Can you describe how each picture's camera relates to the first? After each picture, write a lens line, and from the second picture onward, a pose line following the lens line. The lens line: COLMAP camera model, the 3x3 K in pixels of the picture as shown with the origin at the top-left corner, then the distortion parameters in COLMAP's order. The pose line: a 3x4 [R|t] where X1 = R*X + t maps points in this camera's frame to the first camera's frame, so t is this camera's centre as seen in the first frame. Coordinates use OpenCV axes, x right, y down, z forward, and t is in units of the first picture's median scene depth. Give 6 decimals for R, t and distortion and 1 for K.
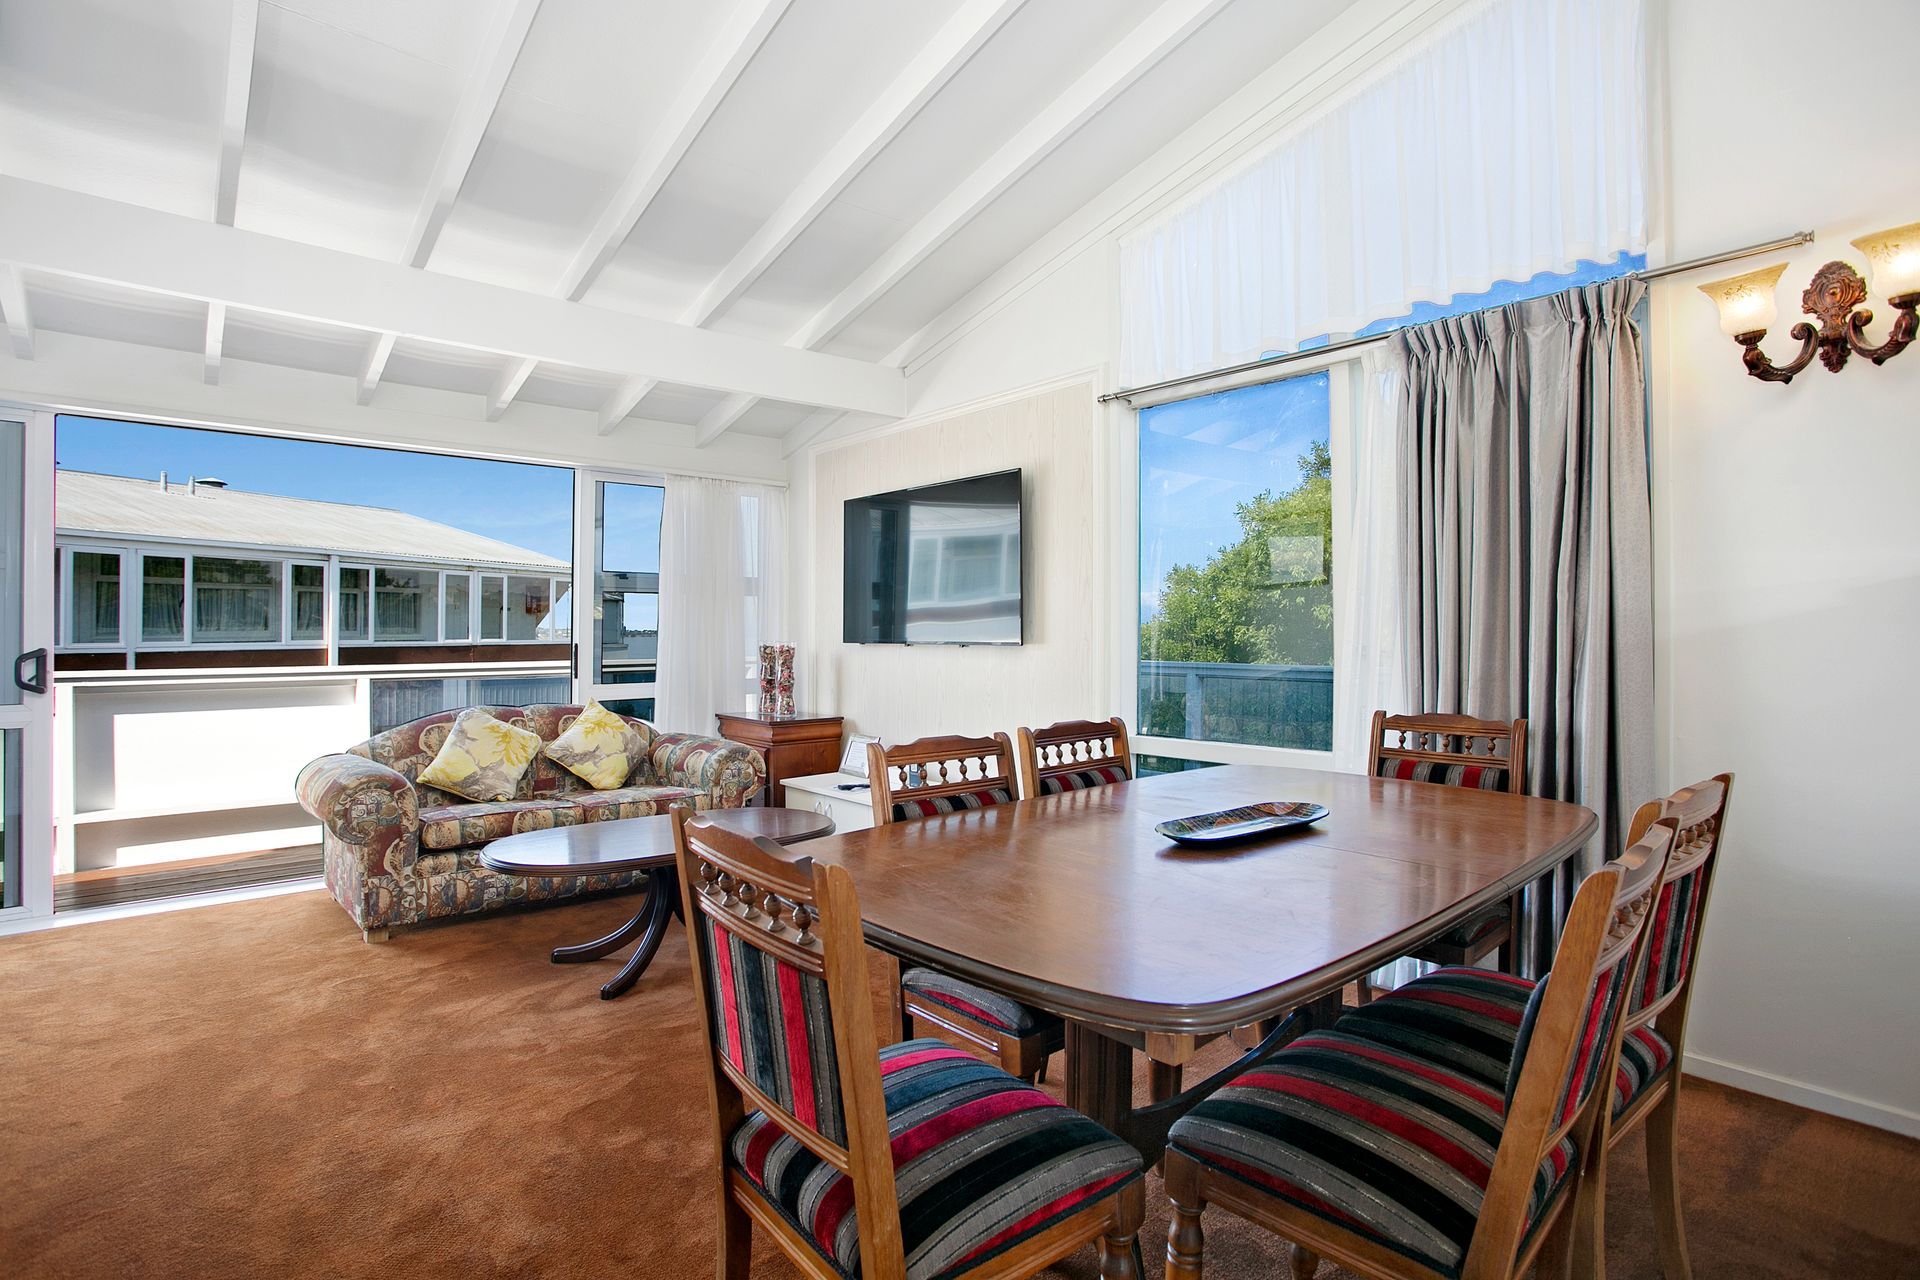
lens RADIAL K [[996.7, 0, 958.5], [0, 996.7, 623.5], [0, 0, 1]] dist [-0.000124, 0.000508]
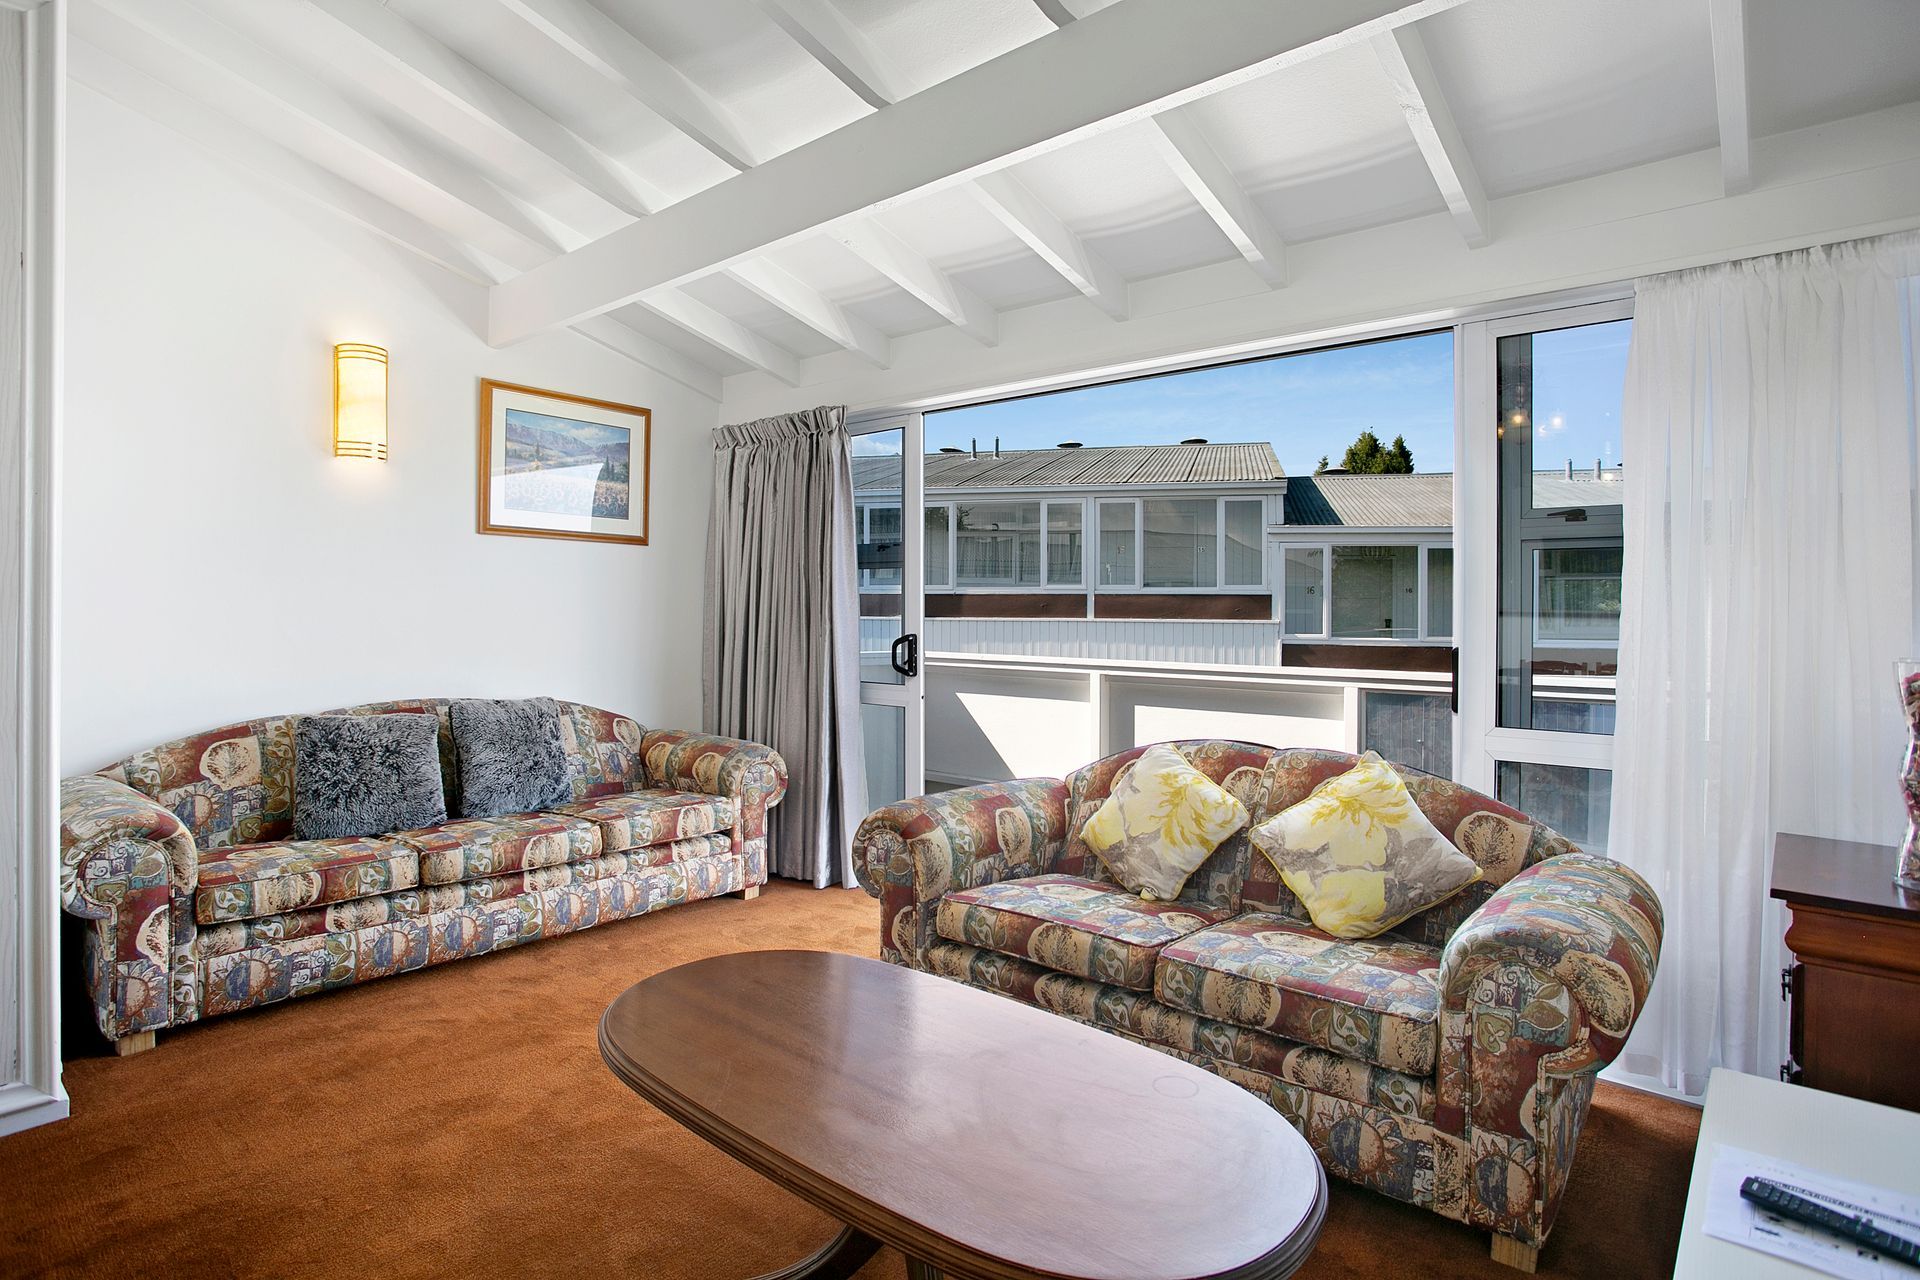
lens RADIAL K [[996.7, 0, 958.5], [0, 996.7, 623.5], [0, 0, 1]] dist [-0.000124, 0.000508]
pose [[0.142903, 0.007256, -0.989710, 0.129109], [-0.003375, 0.999971, 0.006844, 0.003888], [0.989731, 0.002362, 0.142923, 0.746758]]
